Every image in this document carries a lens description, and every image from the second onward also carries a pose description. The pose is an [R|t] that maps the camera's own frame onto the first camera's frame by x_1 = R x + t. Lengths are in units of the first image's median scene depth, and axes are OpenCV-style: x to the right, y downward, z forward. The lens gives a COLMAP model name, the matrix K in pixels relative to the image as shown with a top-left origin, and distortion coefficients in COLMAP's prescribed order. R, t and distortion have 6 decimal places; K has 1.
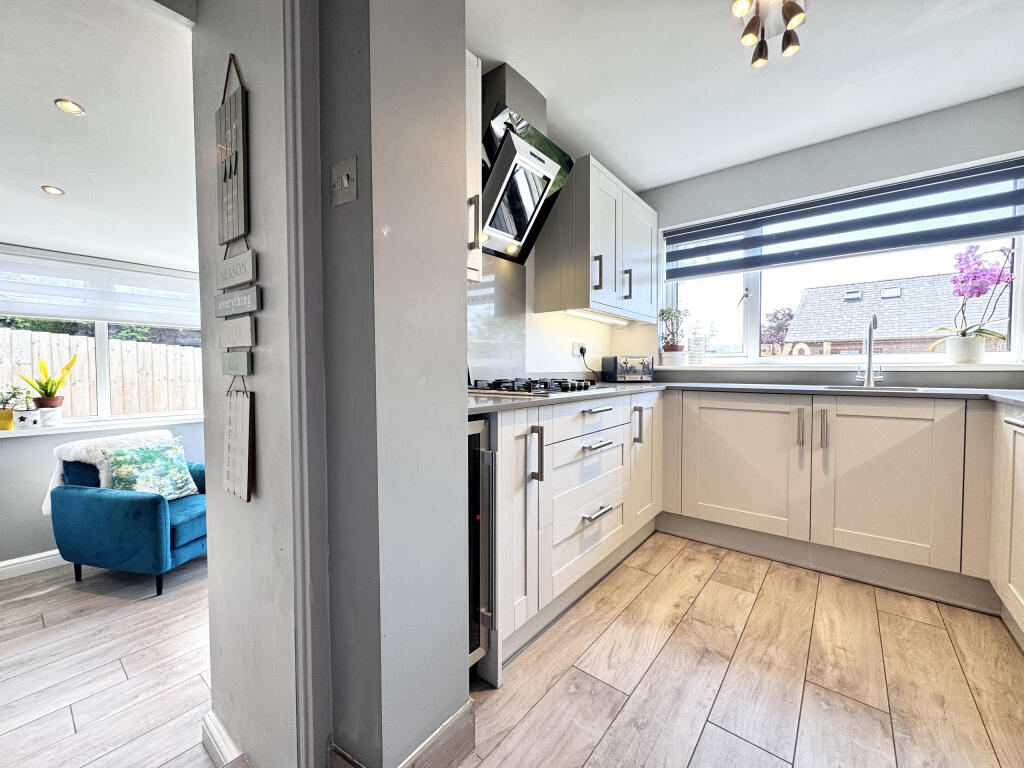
lens RADIAL K [[408.1, 0, 510.7], [0, 408.1, 380.2], [0, 0, 1]] dist [-0.000642, -0.000166]
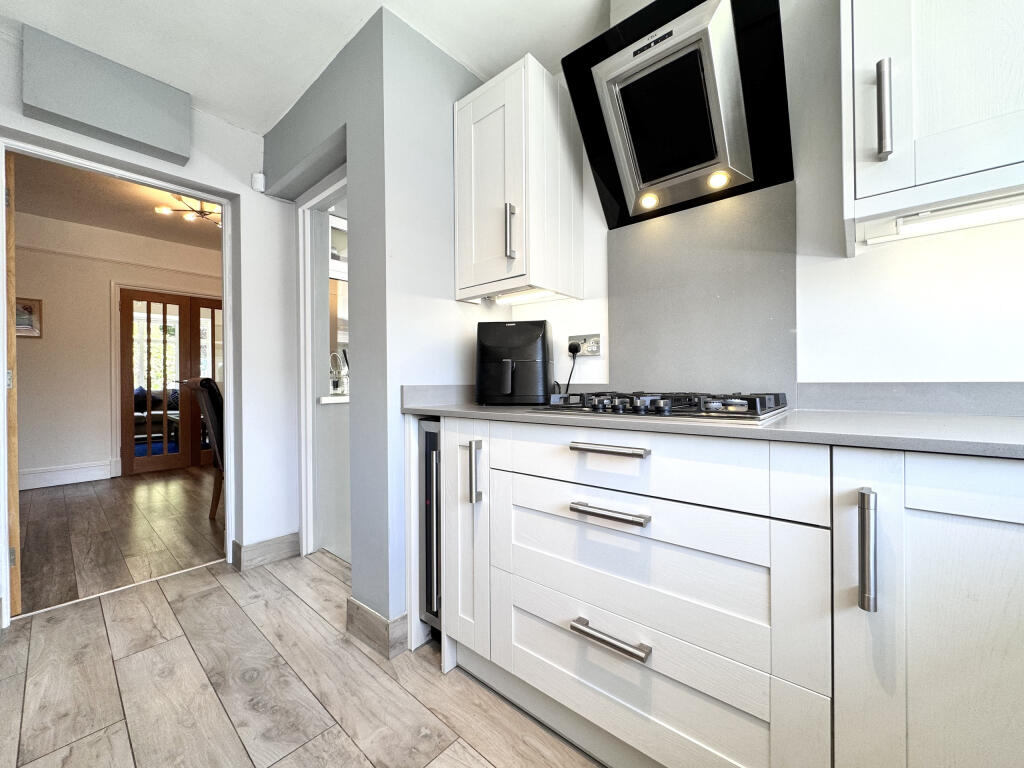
lens RADIAL K [[407.1, 0, 512.0], [0, 407.1, 384.0], [0, 0, 1]] dist [0.000687, 0.000138]
pose [[-0.033185, 0.004641, -0.999438, 0.940824], [-0.025917, 0.999649, 0.005502, -0.019728], [0.999113, 0.026085, -0.033054, 1.084275]]
